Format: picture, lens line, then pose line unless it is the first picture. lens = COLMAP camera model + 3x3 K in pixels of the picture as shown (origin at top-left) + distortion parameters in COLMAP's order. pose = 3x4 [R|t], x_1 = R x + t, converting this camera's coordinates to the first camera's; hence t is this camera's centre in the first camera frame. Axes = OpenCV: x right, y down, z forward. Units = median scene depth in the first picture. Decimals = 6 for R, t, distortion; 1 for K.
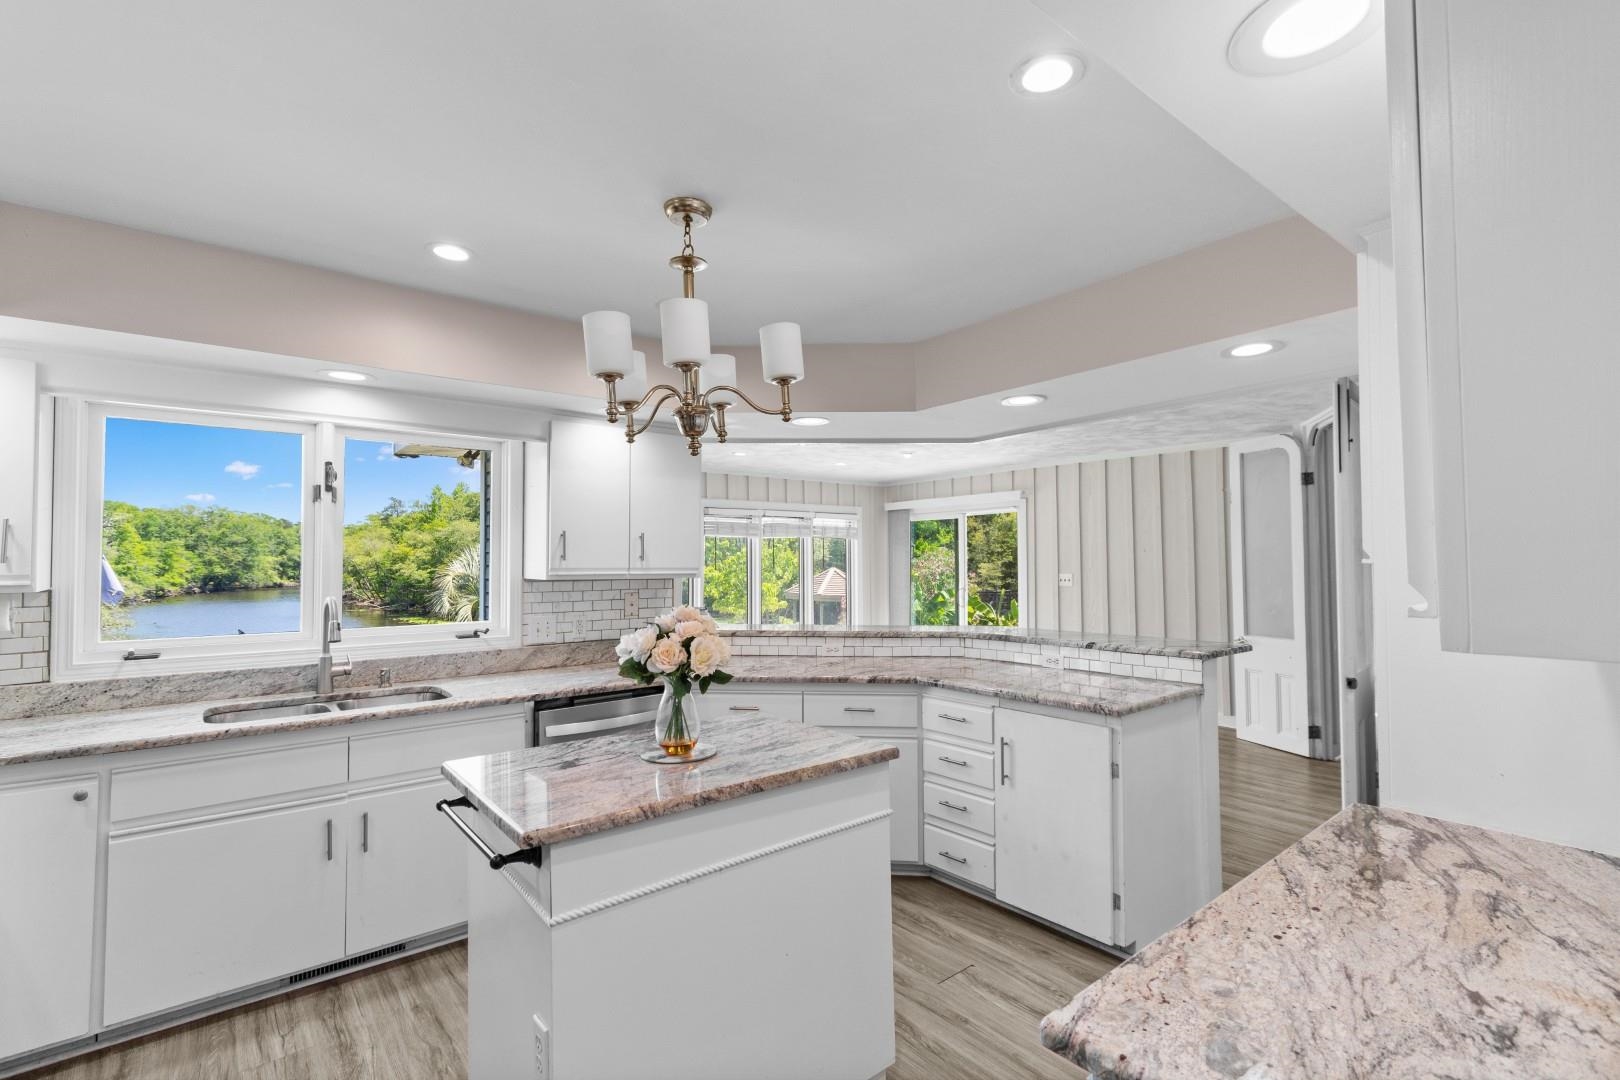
lens RADIAL K [[740.9, 0, 814.3], [0, 740.9, 543.8], [0, 0, 1]] dist [0.008157, -0.000135]
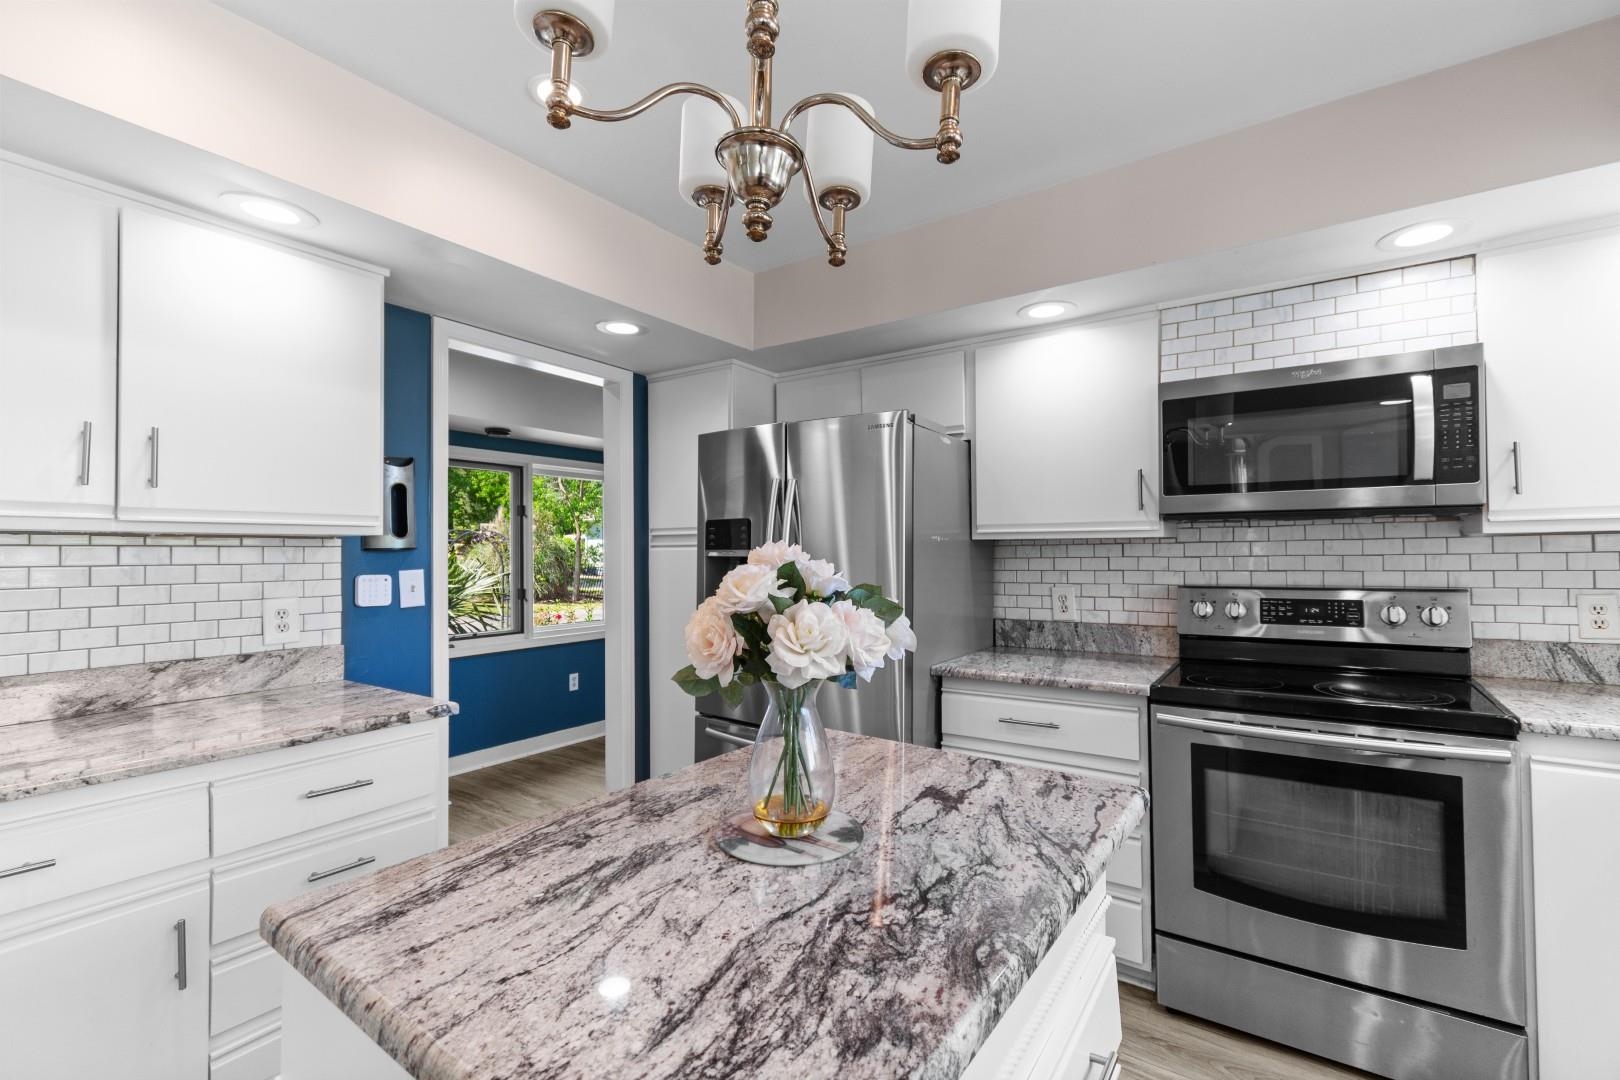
lens RADIAL K [[711.7, 0, 814.1], [0, 711.7, 545.7], [0, 0, 1]] dist [-0.000494, -0.000111]
pose [[-0.964728, 0.009176, -0.263089, -0.041954], [0.017690, 0.999393, -0.030010, 0.058420], [0.262654, -0.033605, -0.964305, 0.856514]]
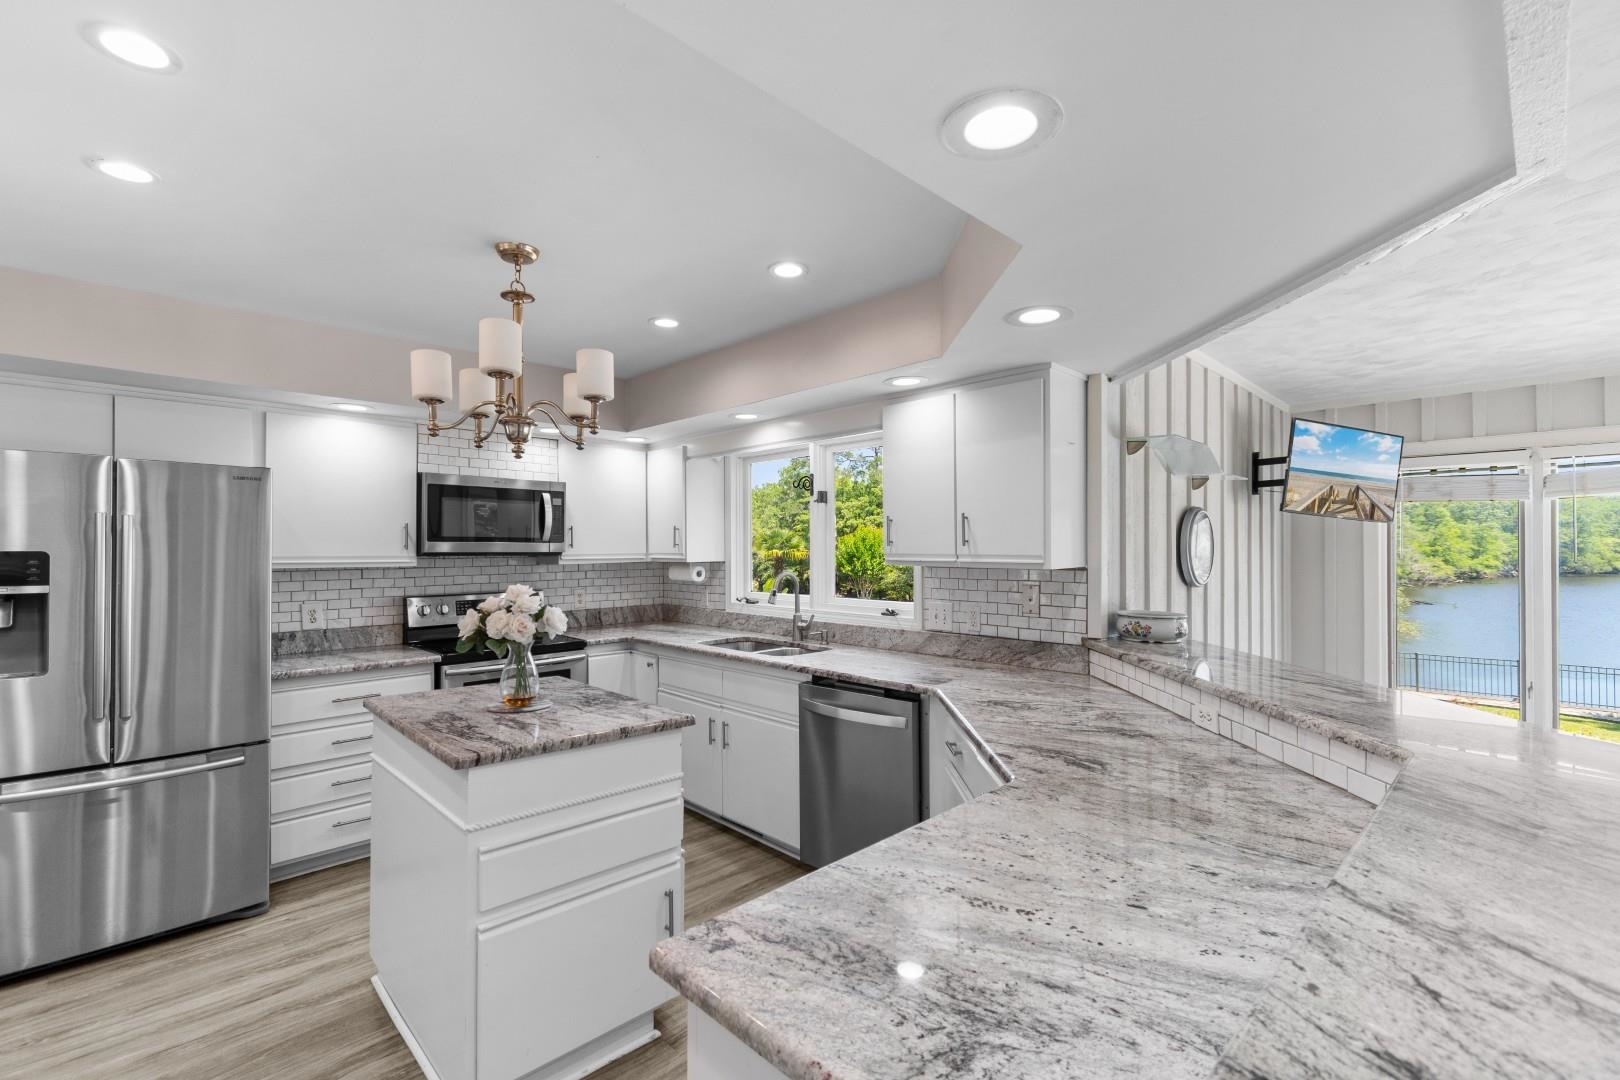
lens RADIAL K [[711.7, 0, 814.1], [0, 711.7, 545.7], [0, 0, 1]] dist [-0.000494, -0.000111]
pose [[0.079511, 0.000414, -0.996834, 0.587055], [0.025955, 0.999660, 0.002486, 0.016932], [0.996496, -0.026071, 0.079473, 0.805772]]
